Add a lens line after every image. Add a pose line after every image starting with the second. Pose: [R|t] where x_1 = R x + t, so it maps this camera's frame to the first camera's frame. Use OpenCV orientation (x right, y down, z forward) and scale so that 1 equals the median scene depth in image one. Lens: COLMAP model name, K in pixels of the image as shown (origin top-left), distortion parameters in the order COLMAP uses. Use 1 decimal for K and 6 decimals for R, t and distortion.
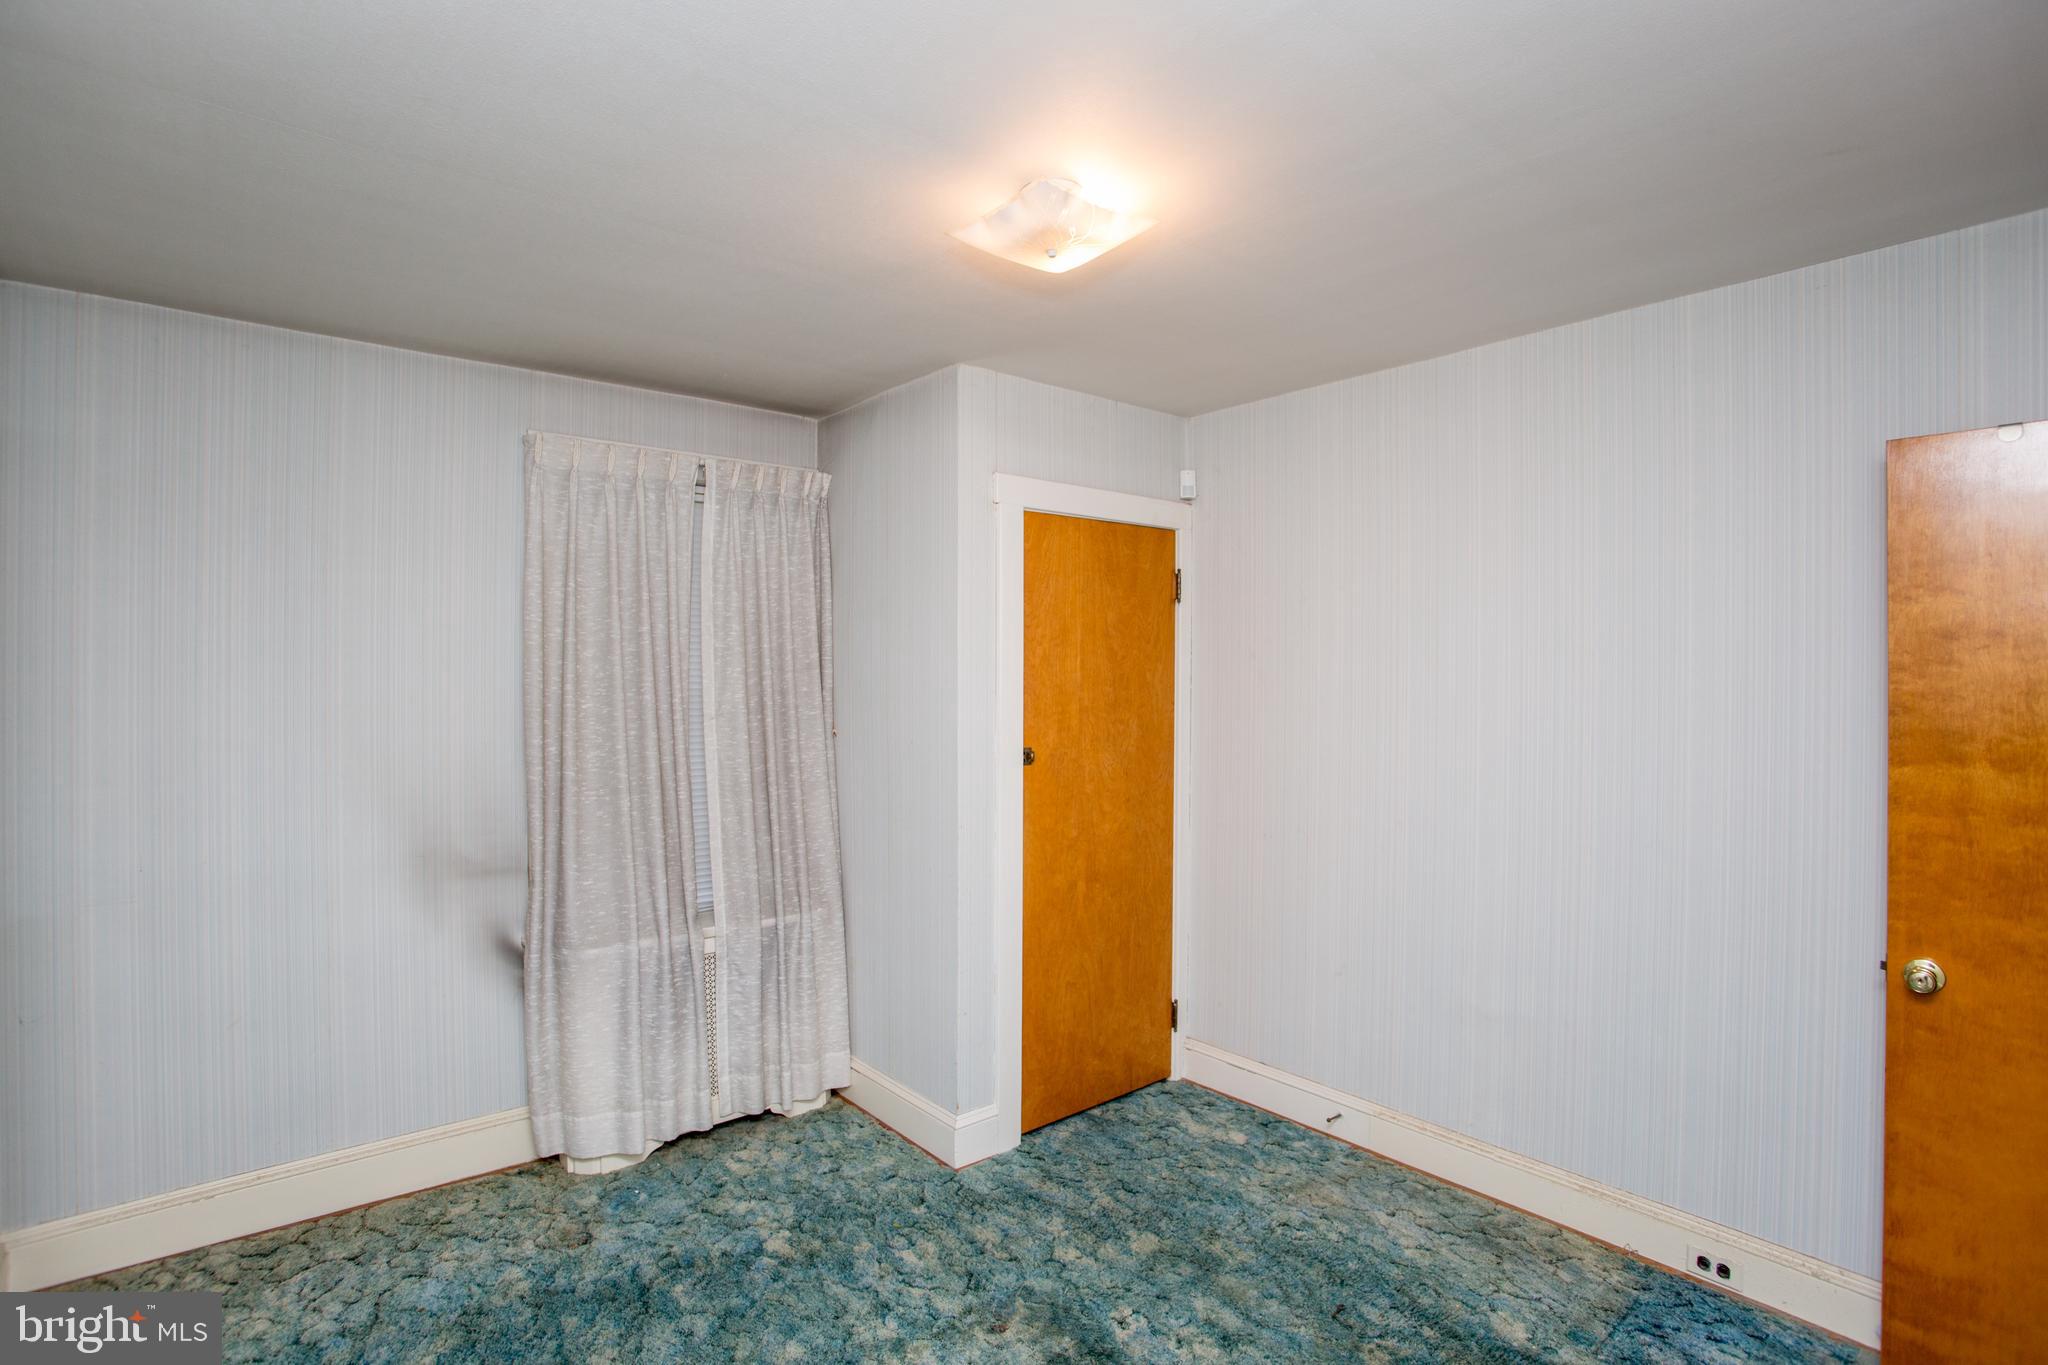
lens RADIAL K [[1038.4, 0, 1026.8], [0, 1038.4, 662.5], [0, 0, 1]] dist [-0.001600, -0.000007]
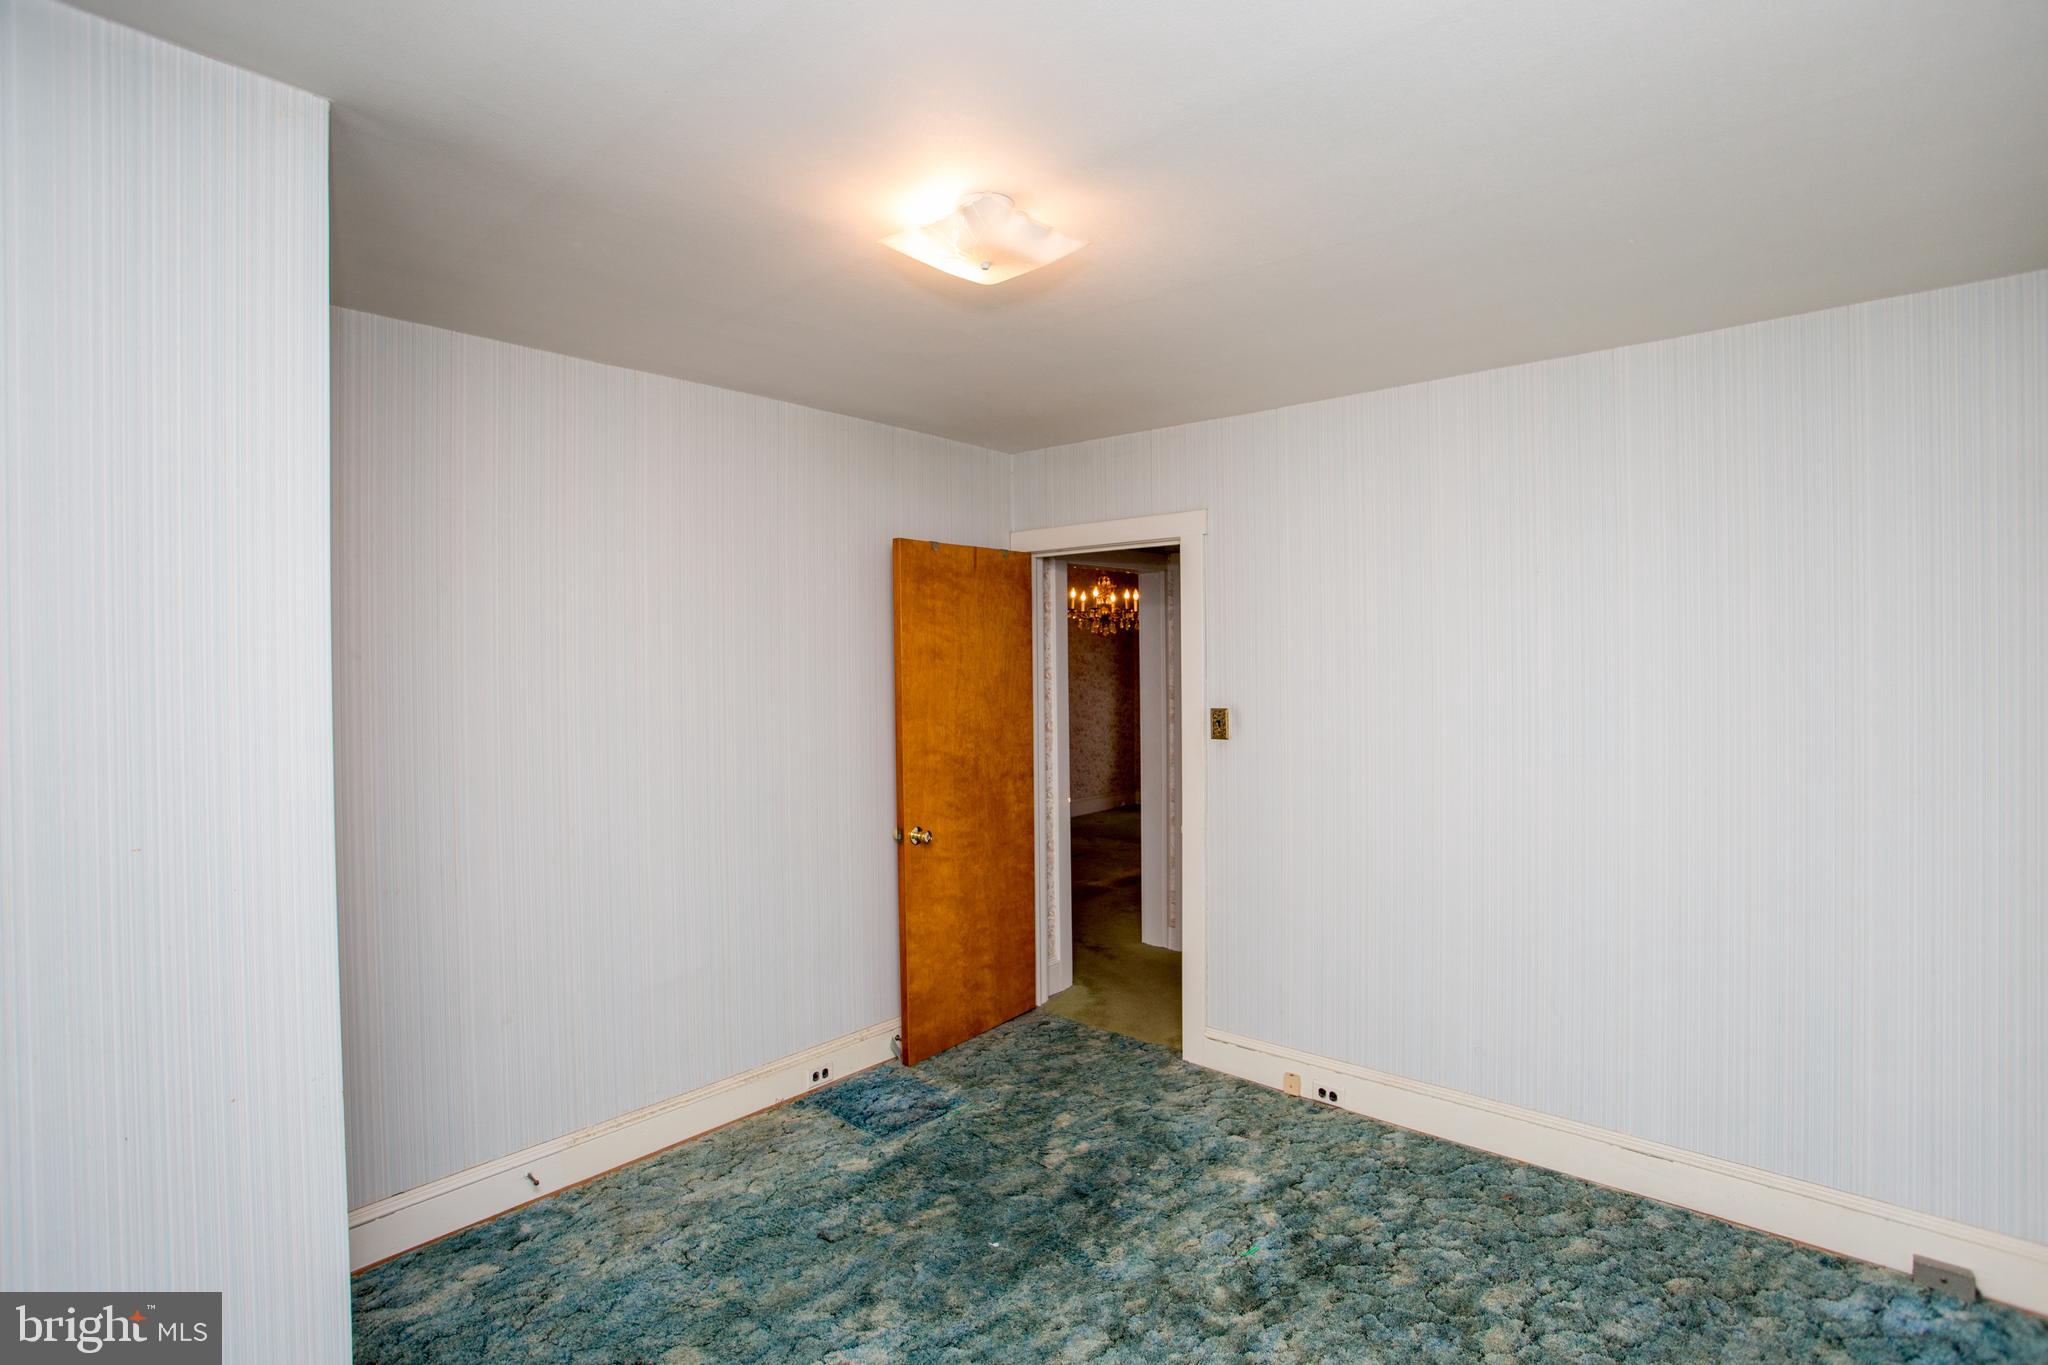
lens RADIAL K [[1038.4, 0, 1026.8], [0, 1038.4, 662.5], [0, 0, 1]] dist [-0.001600, -0.000007]
pose [[-0.165475, -0.000502, 0.986214, -0.801045], [-0.002875, 0.999996, 0.000027, -0.001713], [-0.986210, -0.002831, -0.165476, 0.916643]]
